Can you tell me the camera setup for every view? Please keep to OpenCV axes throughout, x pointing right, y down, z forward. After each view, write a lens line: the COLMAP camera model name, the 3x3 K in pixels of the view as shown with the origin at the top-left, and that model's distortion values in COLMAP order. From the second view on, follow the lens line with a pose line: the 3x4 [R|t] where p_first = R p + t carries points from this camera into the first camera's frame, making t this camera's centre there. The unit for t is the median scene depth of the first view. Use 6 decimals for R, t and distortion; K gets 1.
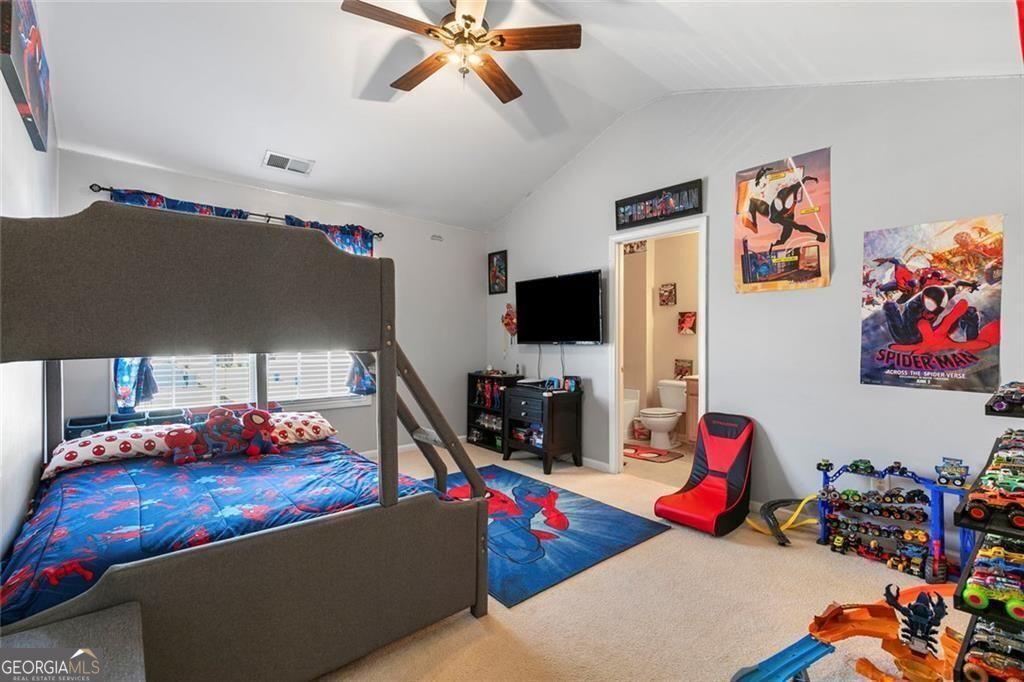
lens RADIAL K [[460.5, 0, 511.5], [0, 460.5, 340.2], [0, 0, 1]] dist [0.000689, -0.000069]
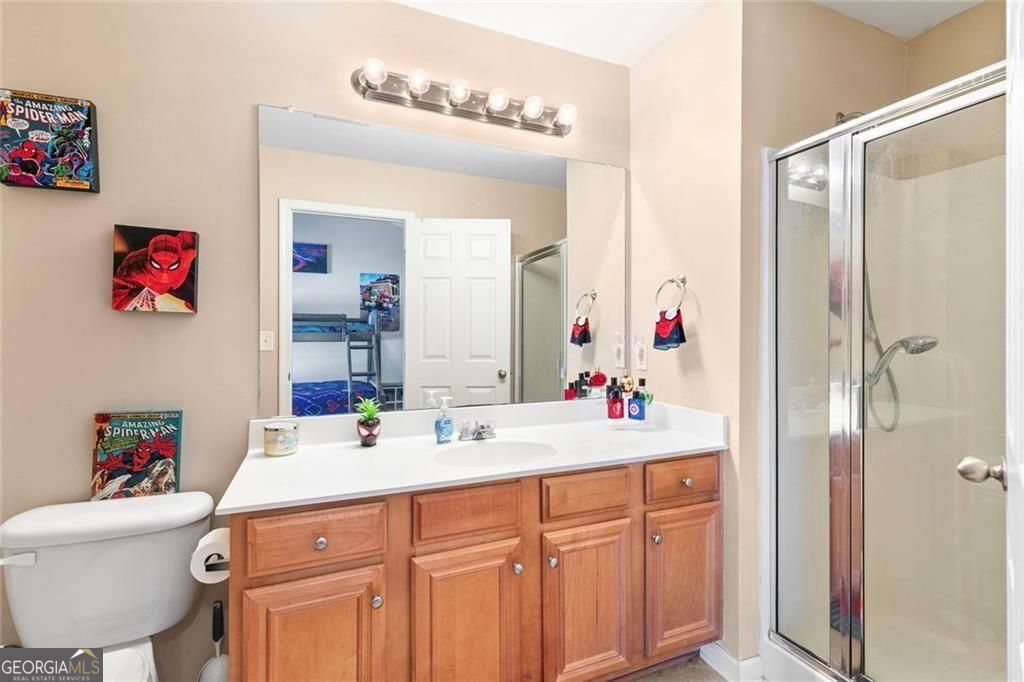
lens RADIAL K [[460.5, 0, 510.3], [0, 460.5, 336.9], [0, 0, 1]] dist [0.000689, -0.000069]
pose [[0.309712, -0.004657, 0.950819, 0.192538], [0.004302, 0.999985, 0.003497, -0.000089], [-0.950821, 0.003007, 0.309727, 0.721912]]
